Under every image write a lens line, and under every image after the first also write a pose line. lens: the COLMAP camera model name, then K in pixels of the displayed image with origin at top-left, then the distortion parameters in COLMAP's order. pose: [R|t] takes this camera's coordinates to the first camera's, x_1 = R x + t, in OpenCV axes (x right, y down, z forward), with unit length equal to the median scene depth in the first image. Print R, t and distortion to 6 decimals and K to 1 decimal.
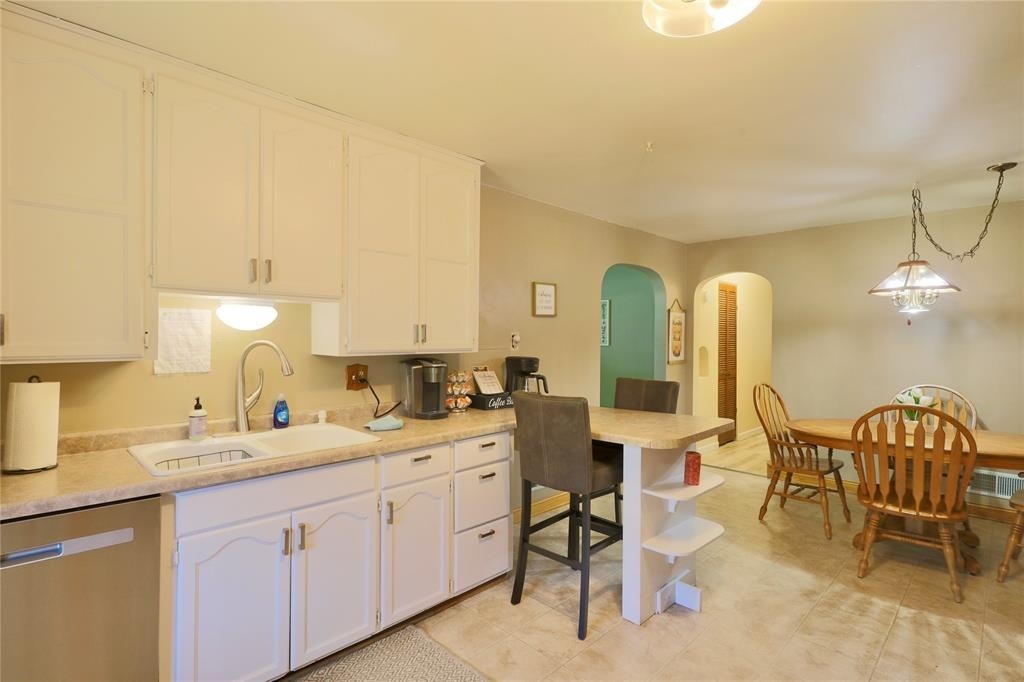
lens RADIAL K [[501.3, 0, 512.0], [0, 501.3, 341.0], [0, 0, 1]] dist [0.000591, 0.000704]
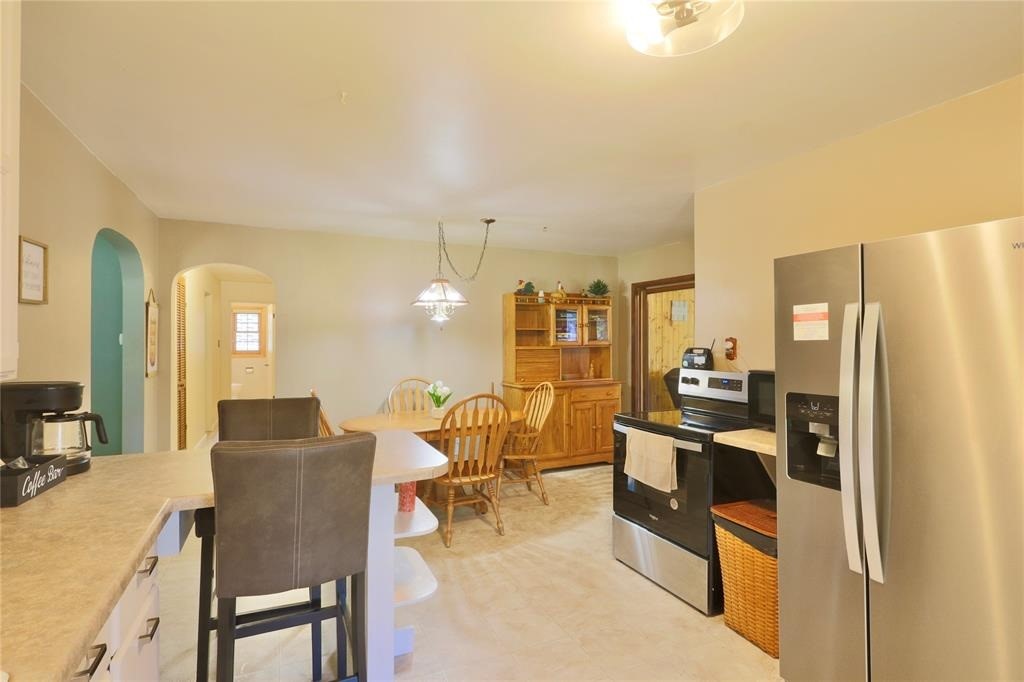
lens RADIAL K [[501.3, 0, 512.0], [0, 501.3, 341.0], [0, 0, 1]] dist [0.000591, 0.000704]
pose [[0.352722, -0.005737, 0.935711, -0.326710], [0.007976, 0.999963, 0.003125, -0.008889], [-0.935694, 0.006361, 0.352754, 0.431362]]
